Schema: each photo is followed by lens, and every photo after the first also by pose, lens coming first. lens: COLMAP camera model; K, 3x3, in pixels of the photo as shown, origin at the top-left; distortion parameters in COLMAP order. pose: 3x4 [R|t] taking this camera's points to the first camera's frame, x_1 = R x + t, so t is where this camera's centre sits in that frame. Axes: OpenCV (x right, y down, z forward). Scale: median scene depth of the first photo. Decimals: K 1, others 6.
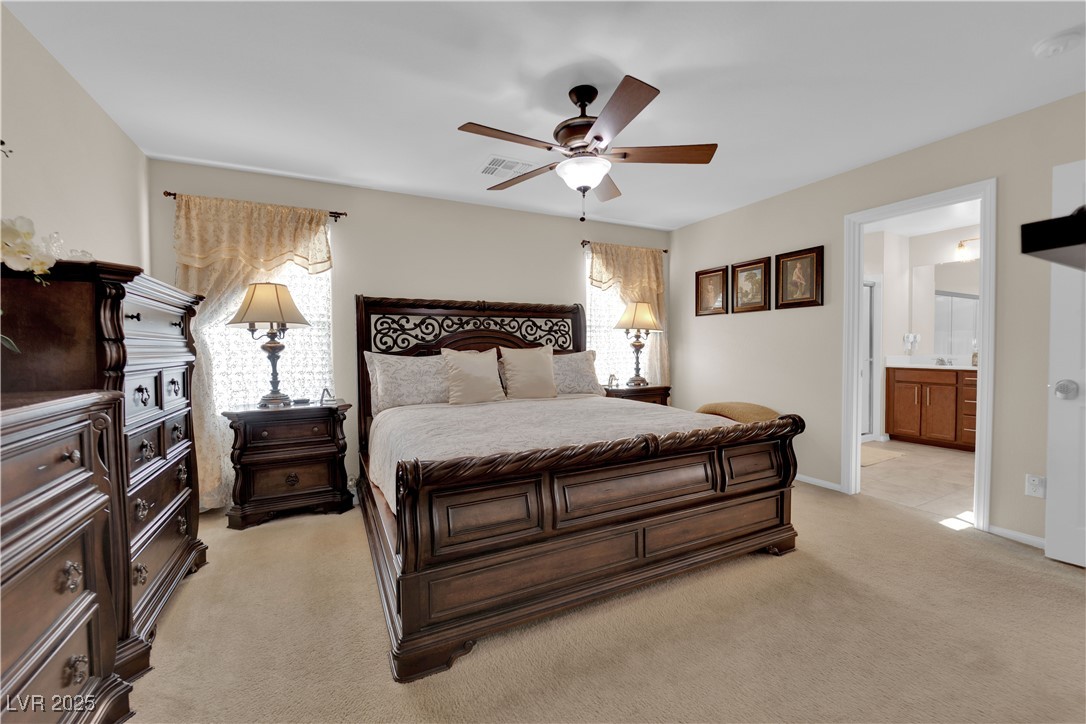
lens RADIAL K [[435.0, 0, 546.2], [0, 435.0, 358.3], [0, 0, 1]] dist [-0.012159, -0.002542]
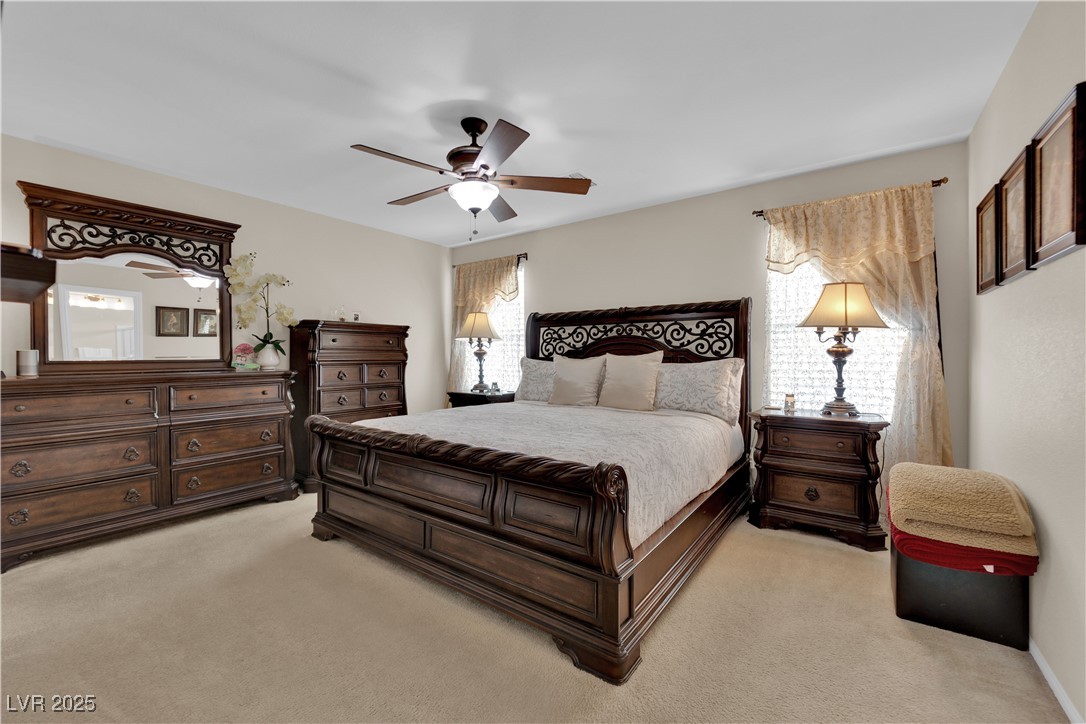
lens RADIAL K [[435.0, 0, 541.0], [0, 435.0, 358.6], [0, 0, 1]] dist [-0.012159, -0.002542]
pose [[0.457224, 0.015174, -0.889222, 0.667975], [-0.024351, 0.999693, 0.004538, -0.014558], [0.889018, 0.019578, 0.457453, 0.382559]]
